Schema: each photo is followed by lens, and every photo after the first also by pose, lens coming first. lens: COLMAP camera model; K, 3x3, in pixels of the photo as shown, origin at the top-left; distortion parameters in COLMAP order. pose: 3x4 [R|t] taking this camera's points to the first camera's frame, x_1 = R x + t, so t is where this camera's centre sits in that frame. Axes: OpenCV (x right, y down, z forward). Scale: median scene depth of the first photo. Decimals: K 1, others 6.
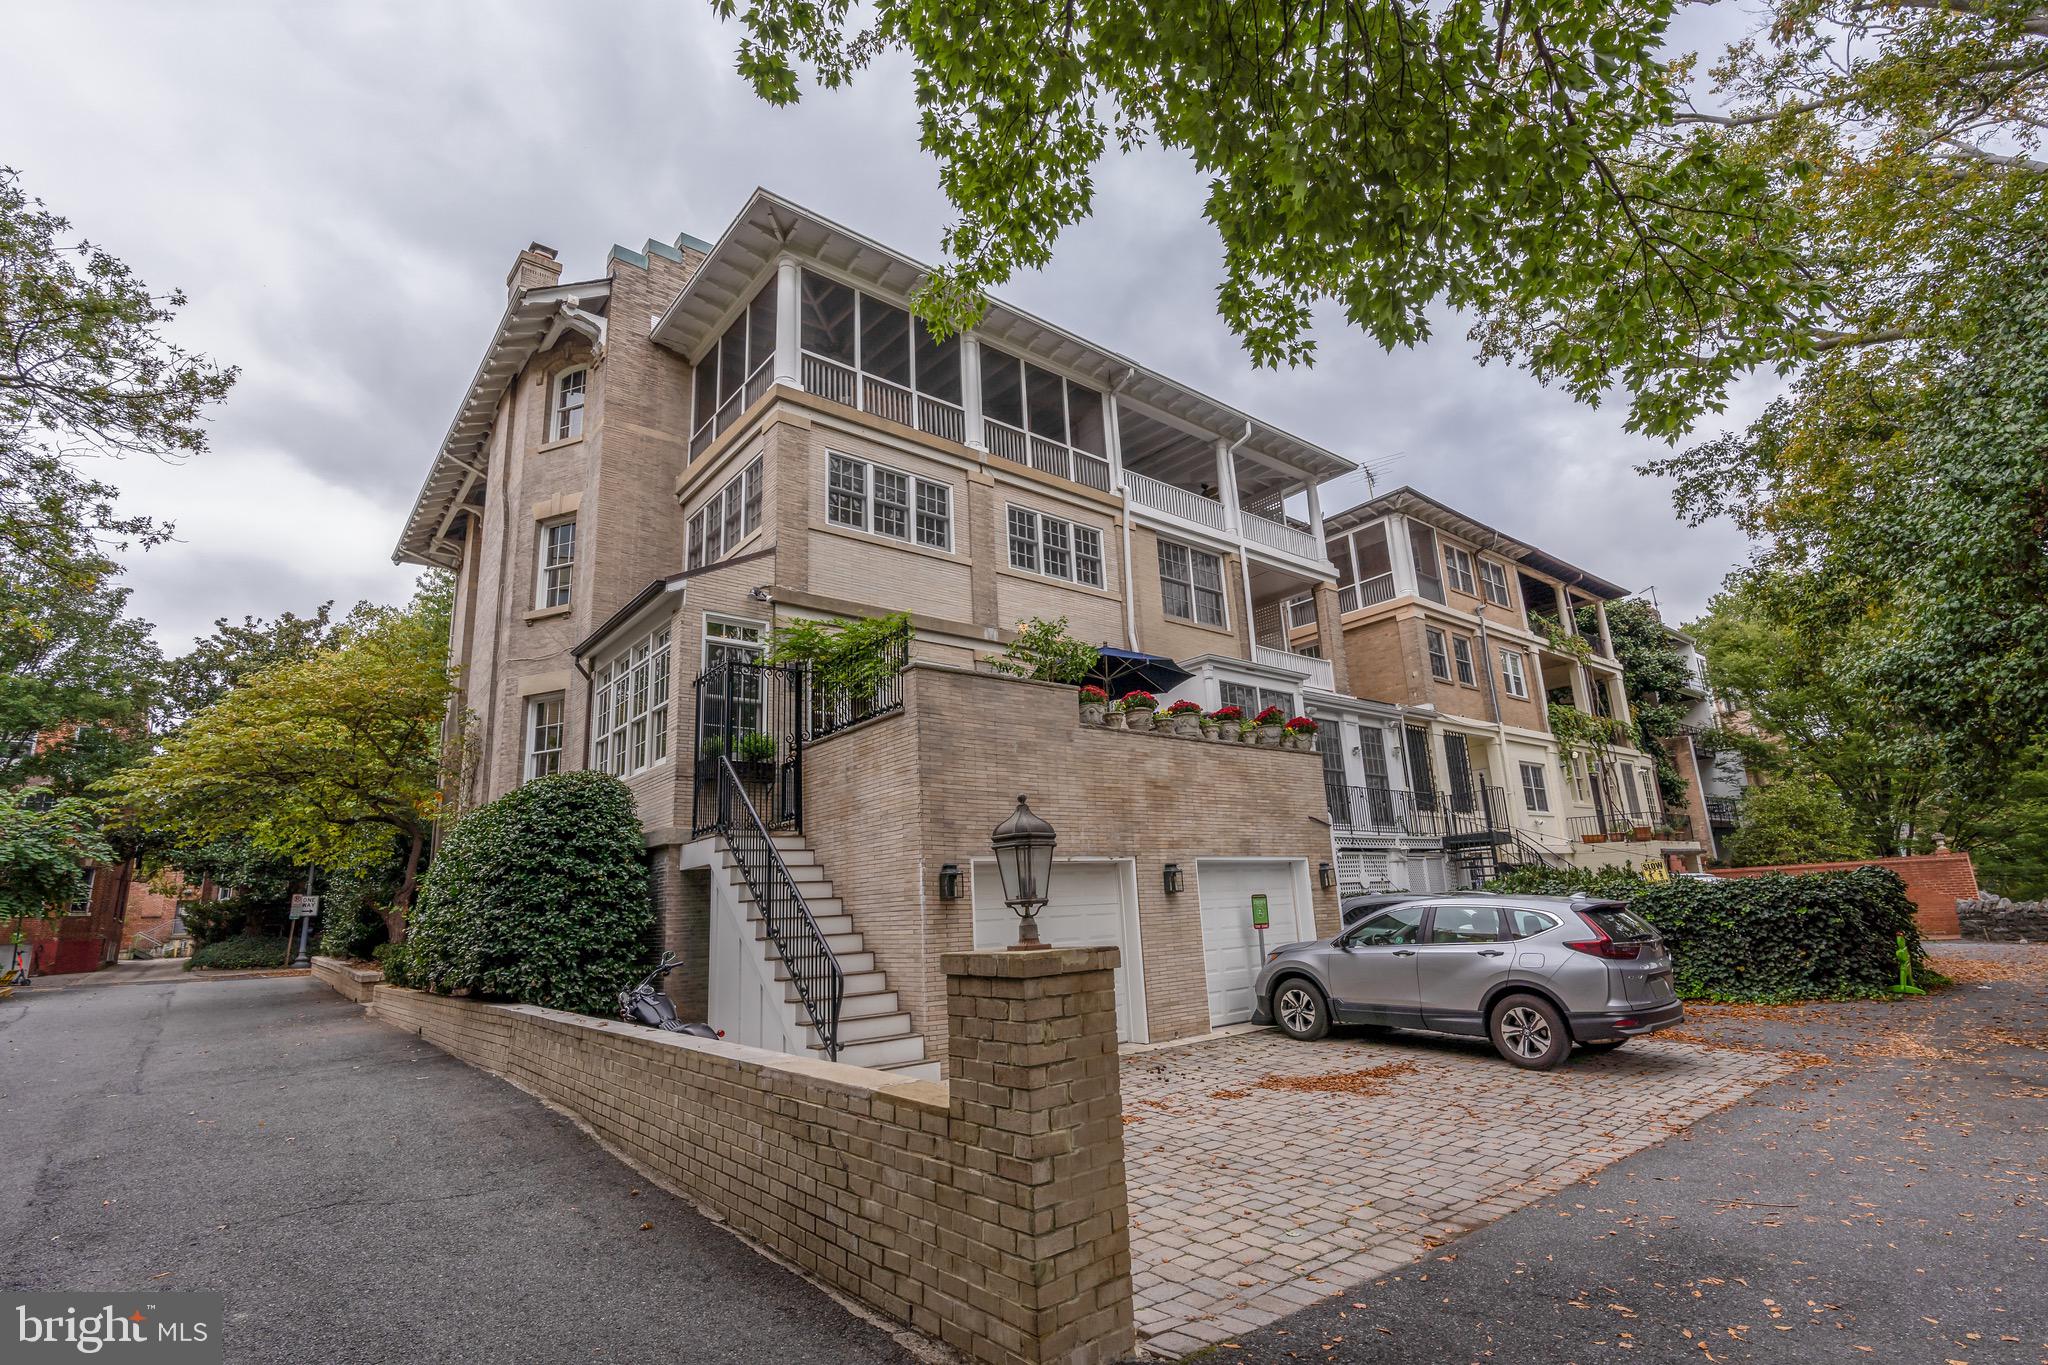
lens RADIAL K [[960.3, 0, 1026.9], [0, 960.3, 680.9], [0, 0, 1]] dist [-0.008617, 0.000298]
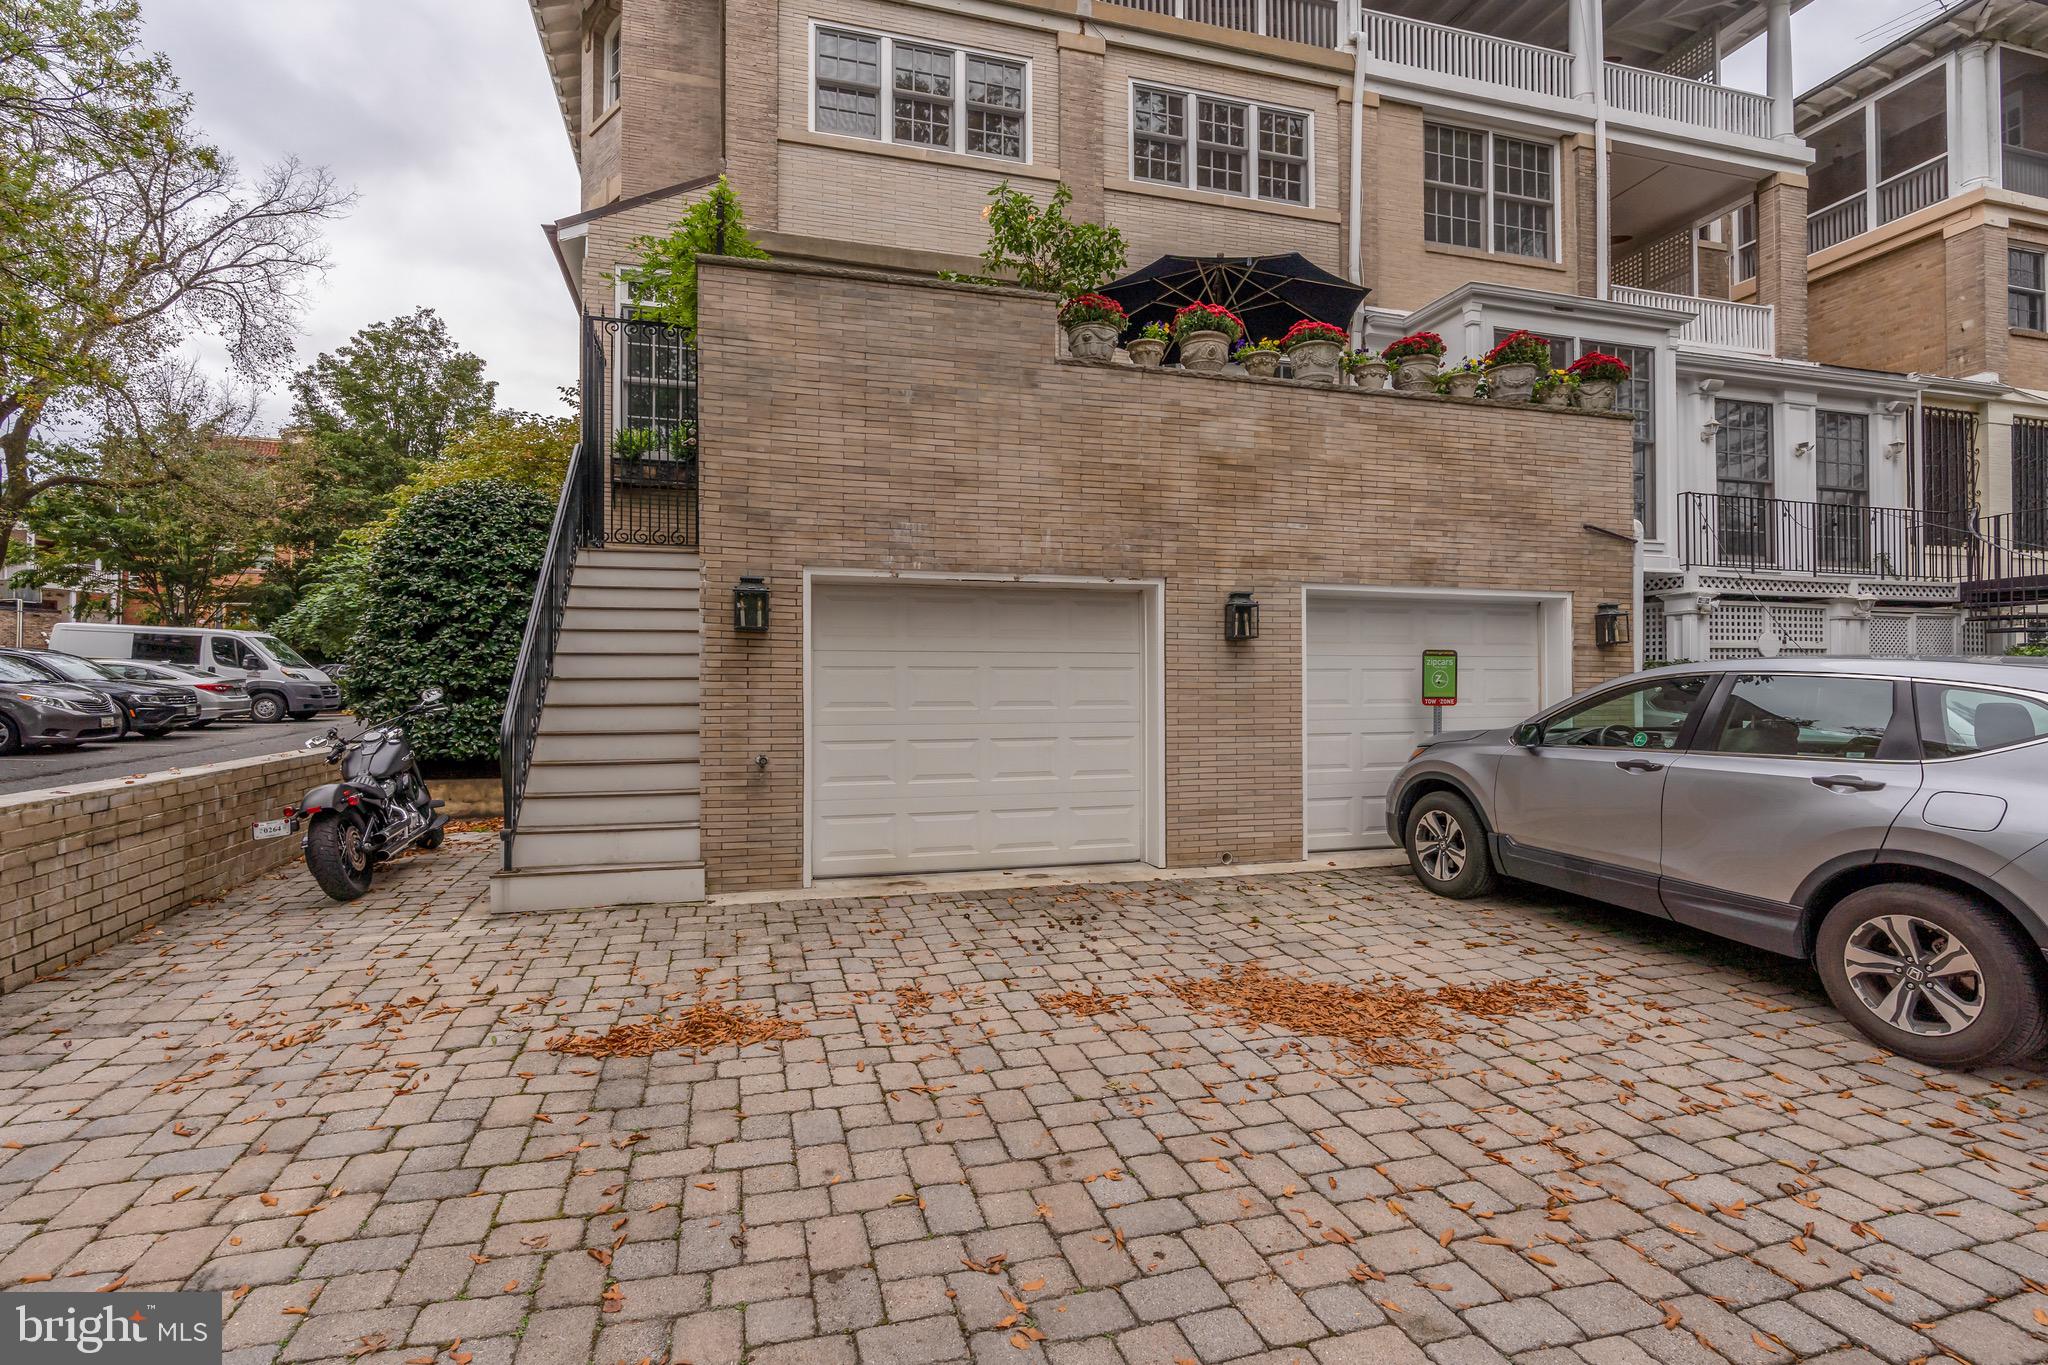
lens RADIAL K [[913.8, 0, 1018.6], [0, 913.8, 679.4], [0, 0, 1]] dist [-0.002929, 0.001609]
pose [[0.902355, 0.038706, -0.429253, 0.189158], [0.063485, 0.973159, 0.221205, 0.073899], [0.426293, -0.226856, 0.875677, 0.290816]]
